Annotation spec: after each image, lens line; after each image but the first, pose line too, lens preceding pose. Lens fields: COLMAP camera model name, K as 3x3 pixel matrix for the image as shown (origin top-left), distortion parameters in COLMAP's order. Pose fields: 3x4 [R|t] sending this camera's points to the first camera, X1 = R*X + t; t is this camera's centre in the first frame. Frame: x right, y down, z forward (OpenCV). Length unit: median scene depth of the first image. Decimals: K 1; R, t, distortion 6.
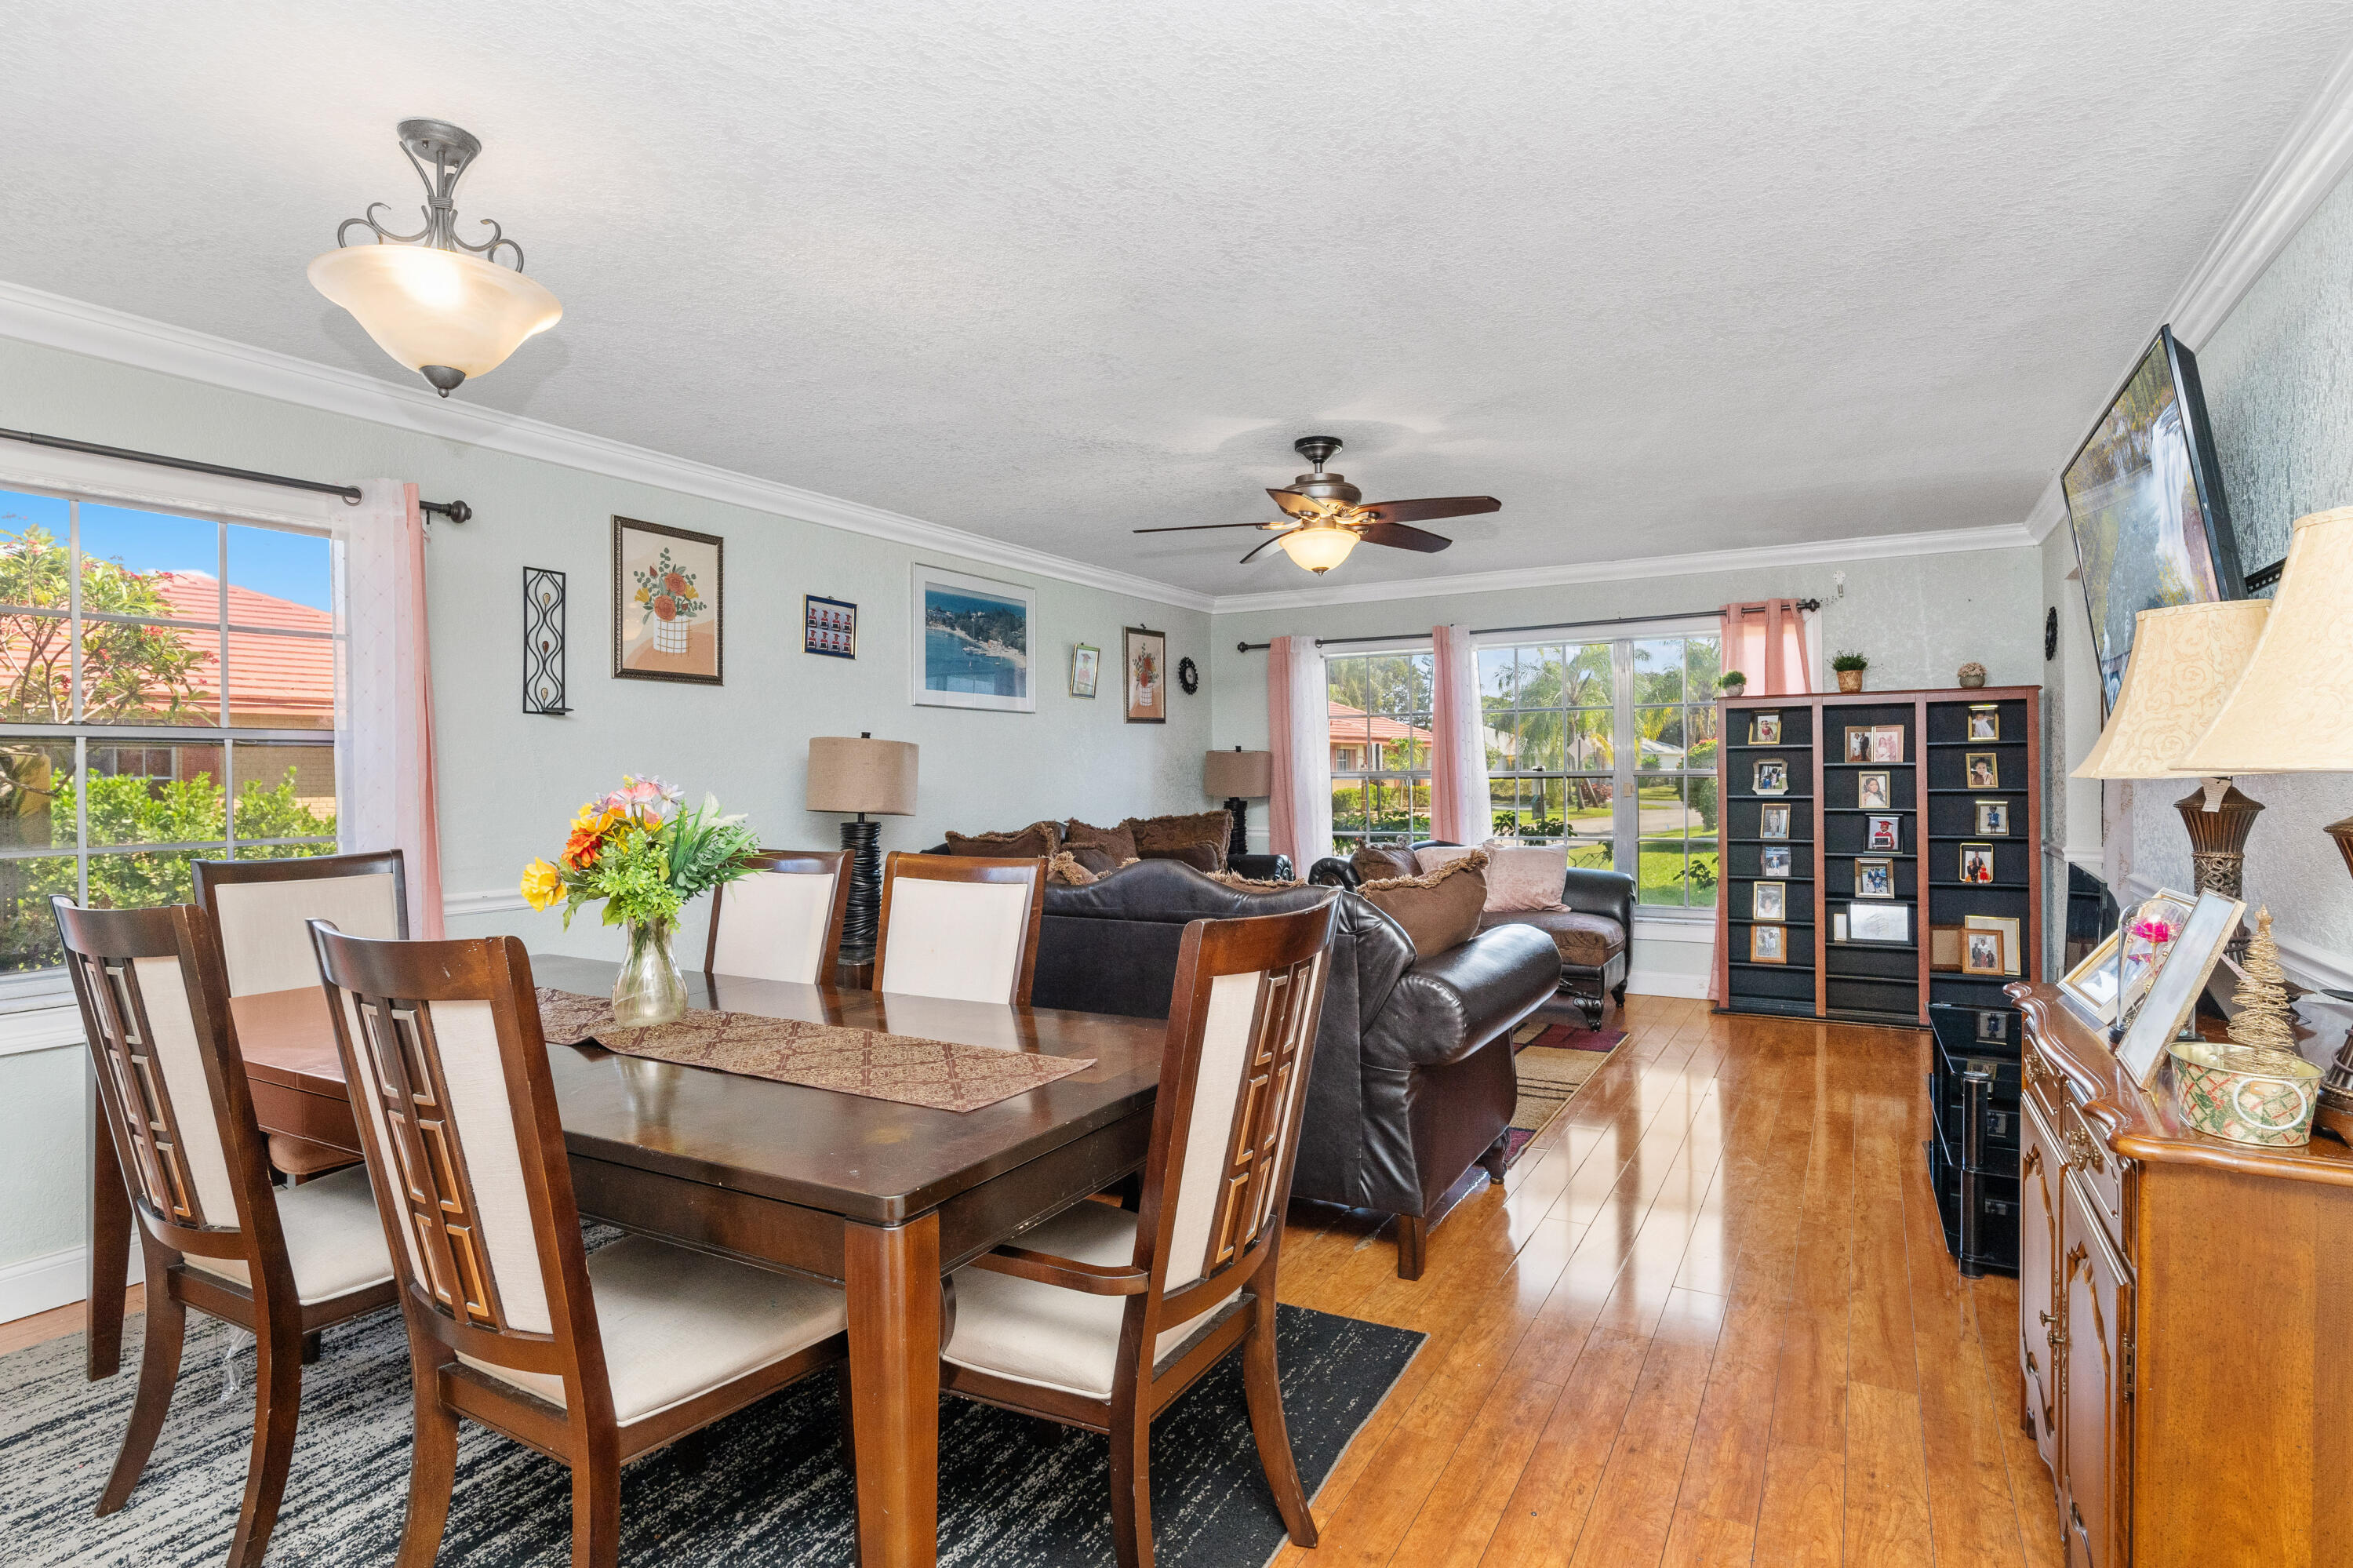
lens RADIAL K [[1205.0, 0, 1201.4], [0, 1205.0, 773.4], [0, 0, 1]] dist [-0.001193, 0.000530]
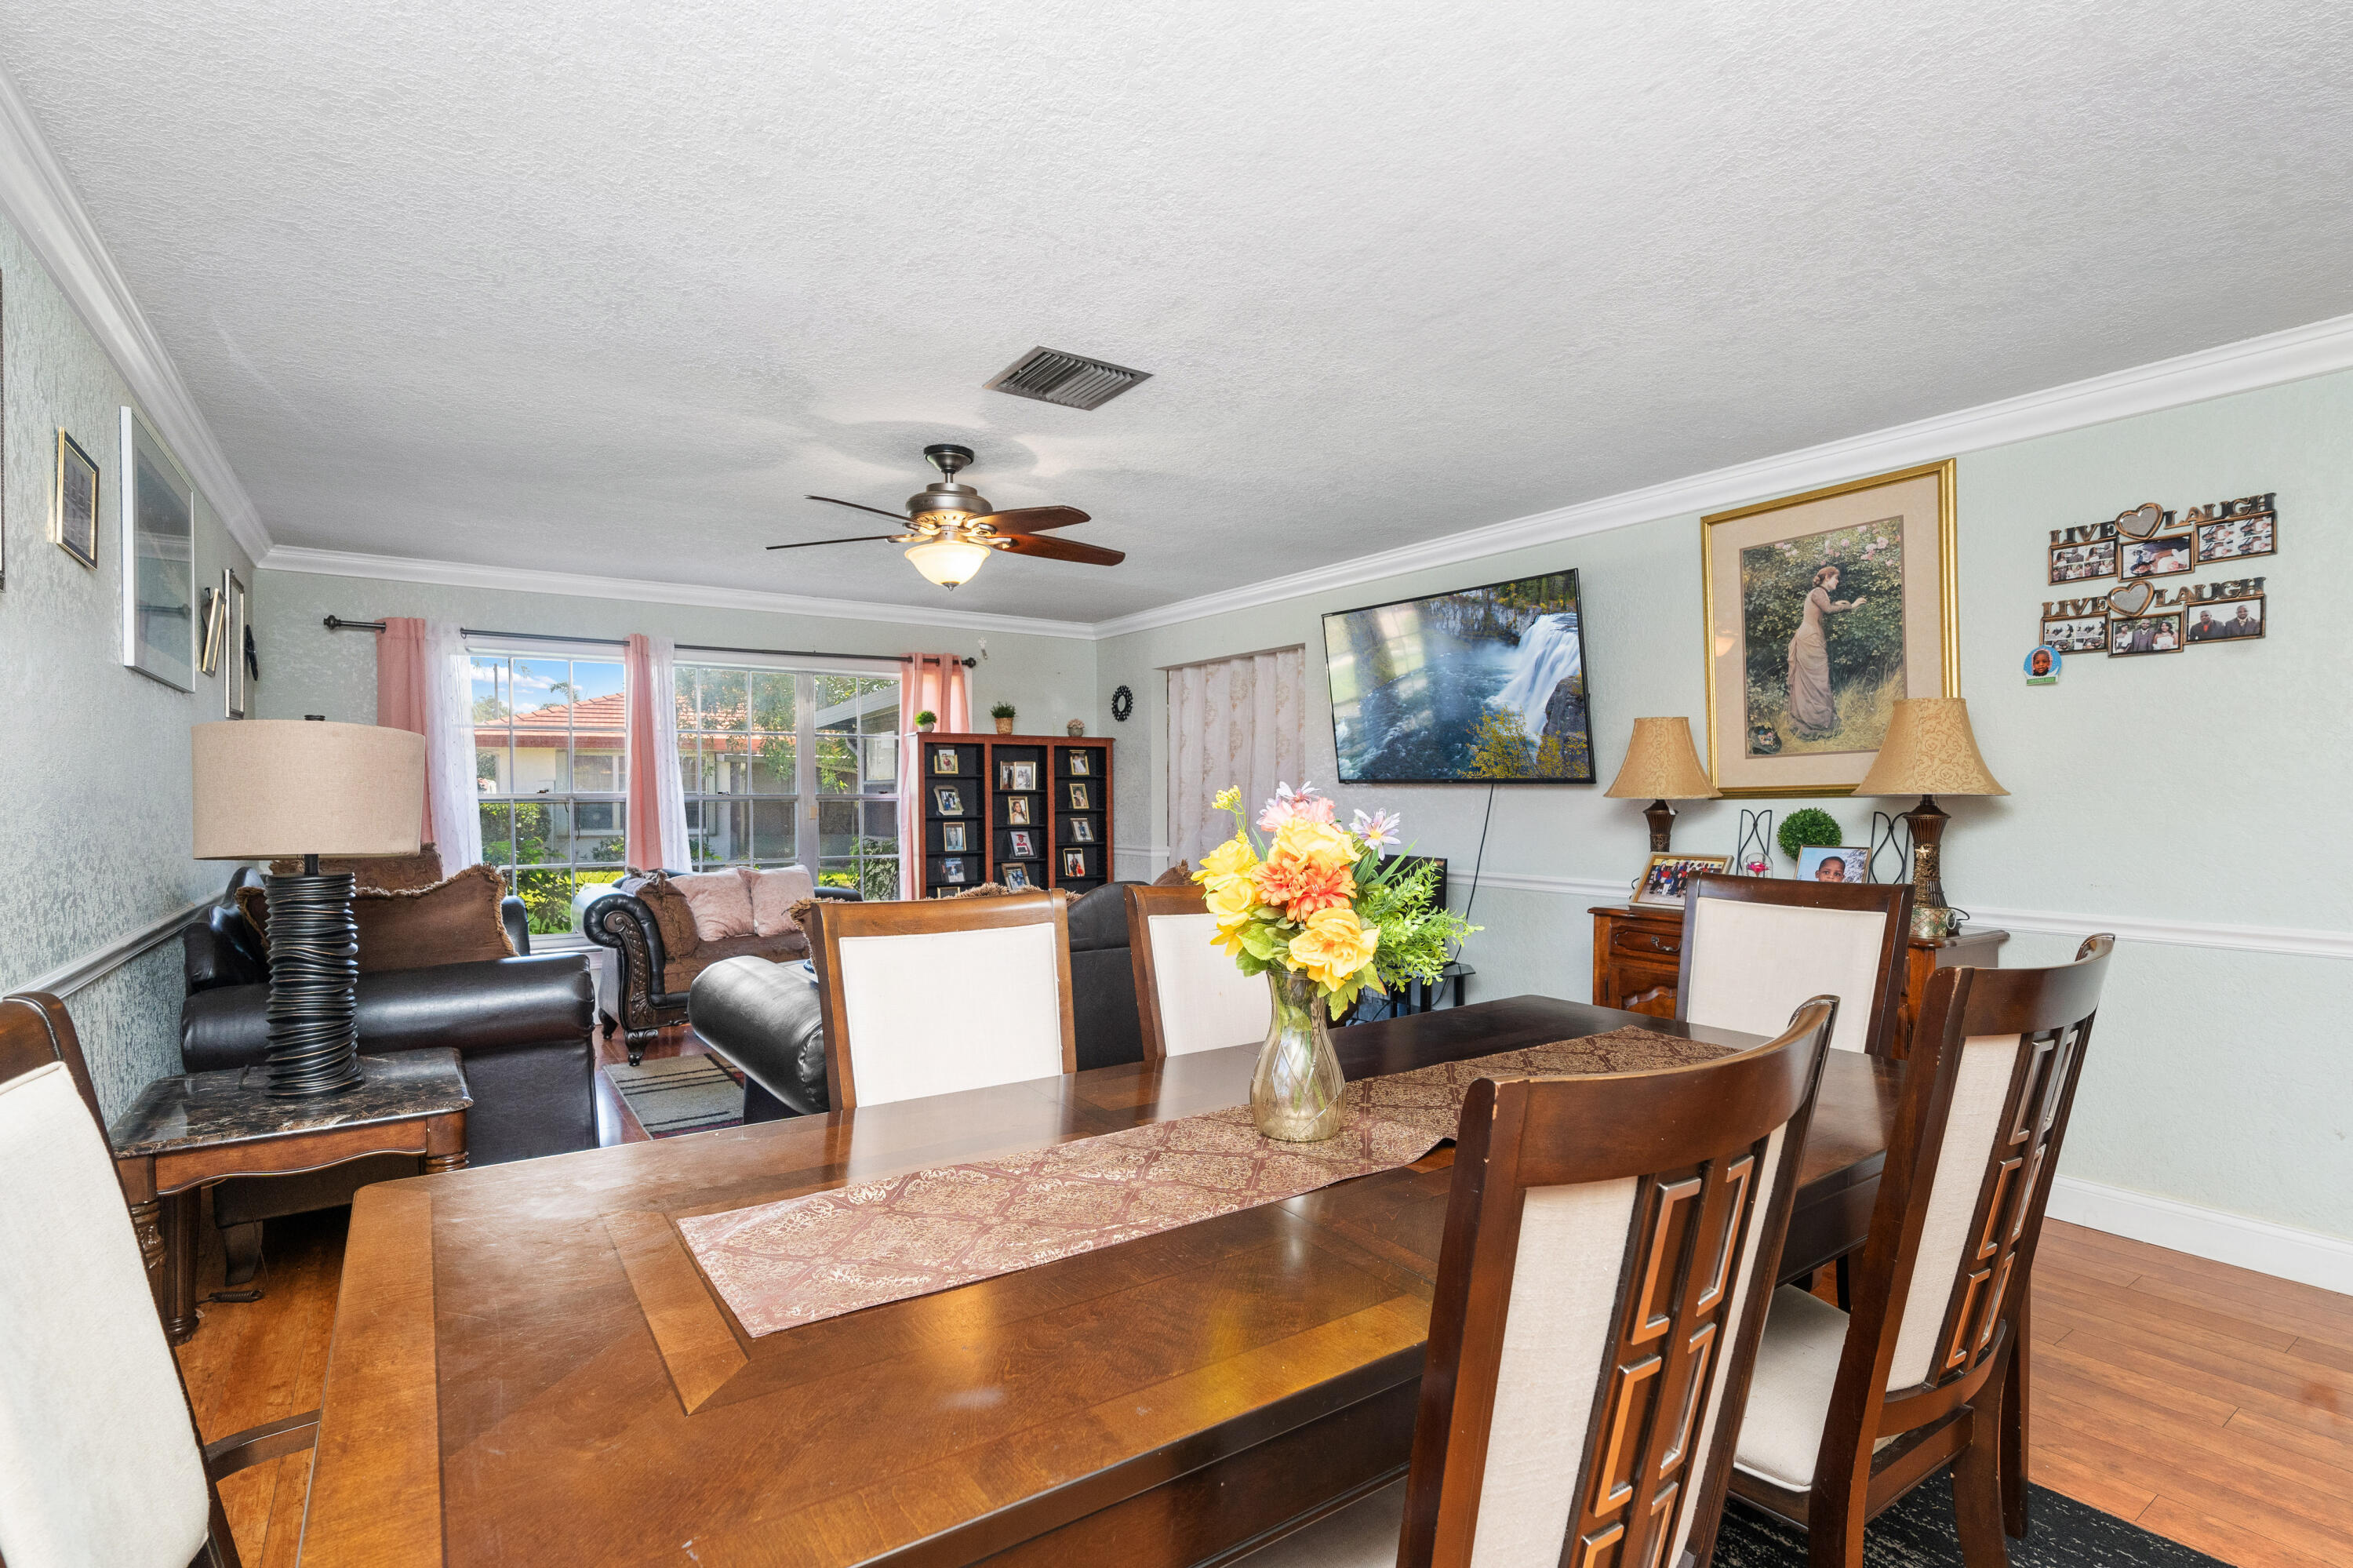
lens RADIAL K [[1108.6, 0, 1173.4], [0, 1108.6, 796.9], [0, 0, 1]] dist [-0.008698, 0.000161]
pose [[0.444195, 0.005158, 0.895915, -0.433867], [-0.001931, 0.999987, -0.004800, 0.004494], [-0.895928, 0.000403, 0.444199, 0.308985]]
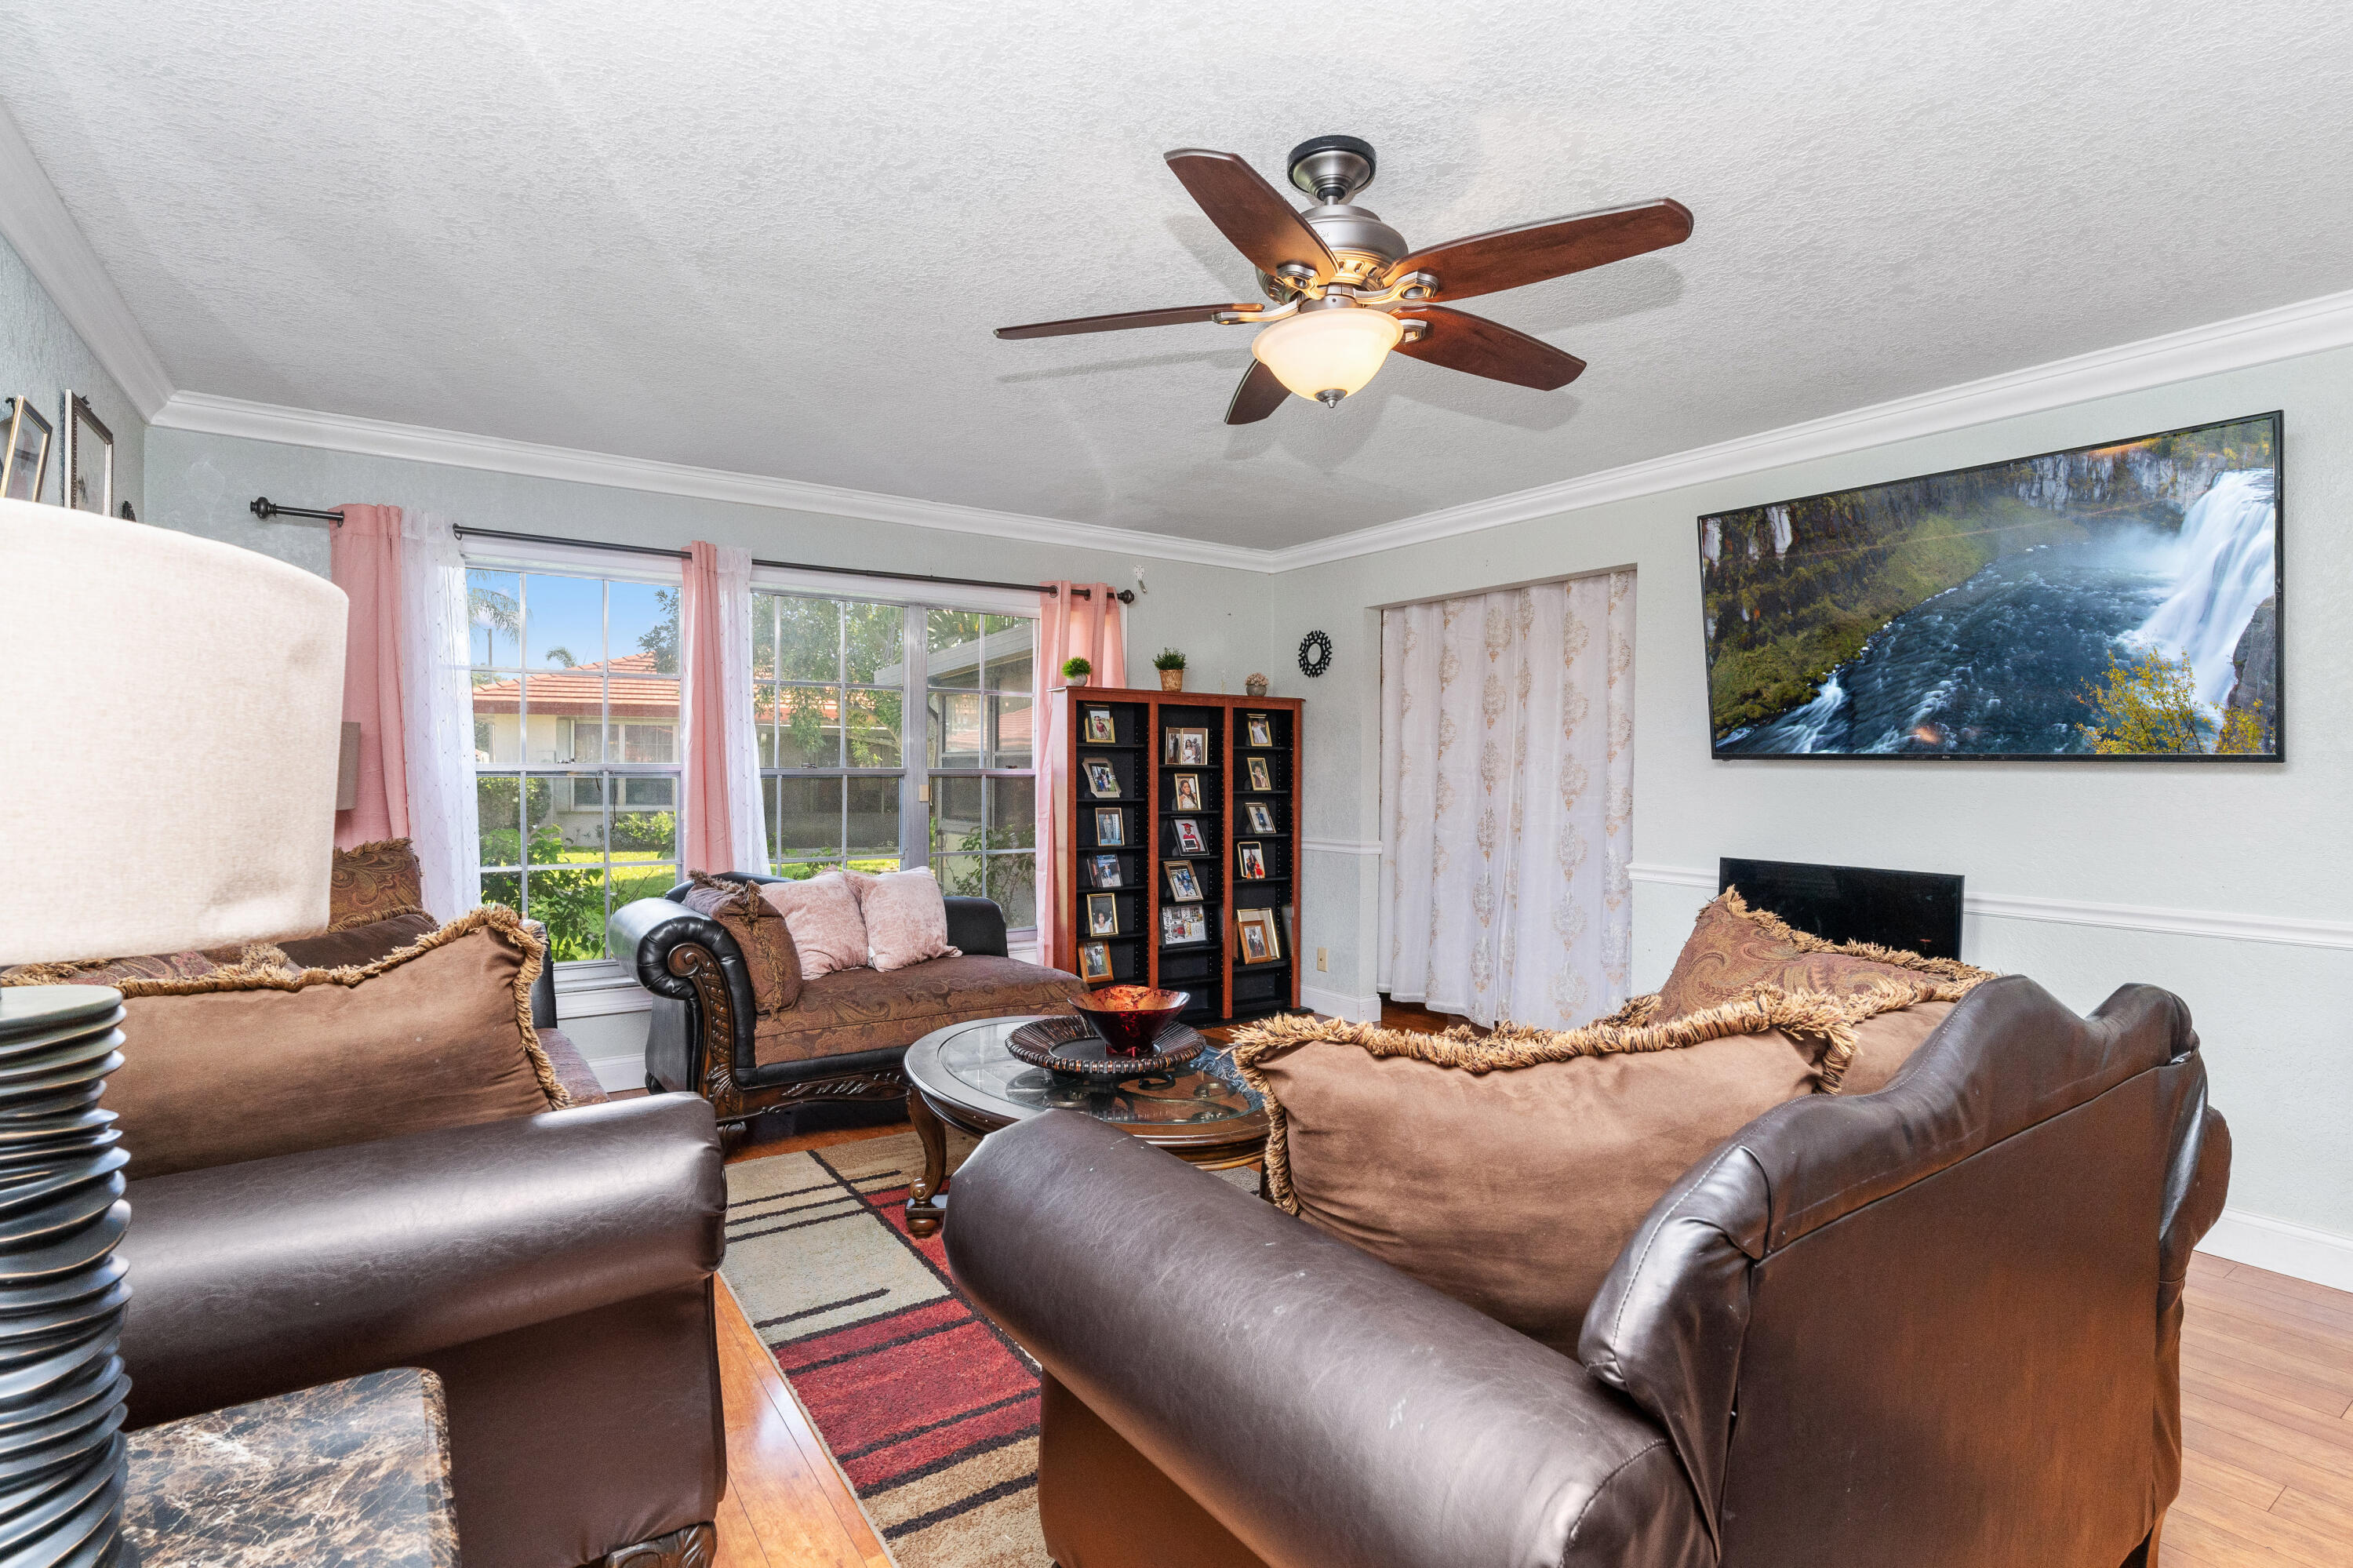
lens RADIAL K [[1129.2, 0, 1182.6], [0, 1129.2, 771.3], [0, 0, 1]] dist [-0.006508, -0.000003]
pose [[0.441209, 0.011848, 0.897326, -0.272231], [-0.011340, 0.999907, -0.007627, 0.003620], [-0.897333, -0.006811, 0.441303, 0.579906]]
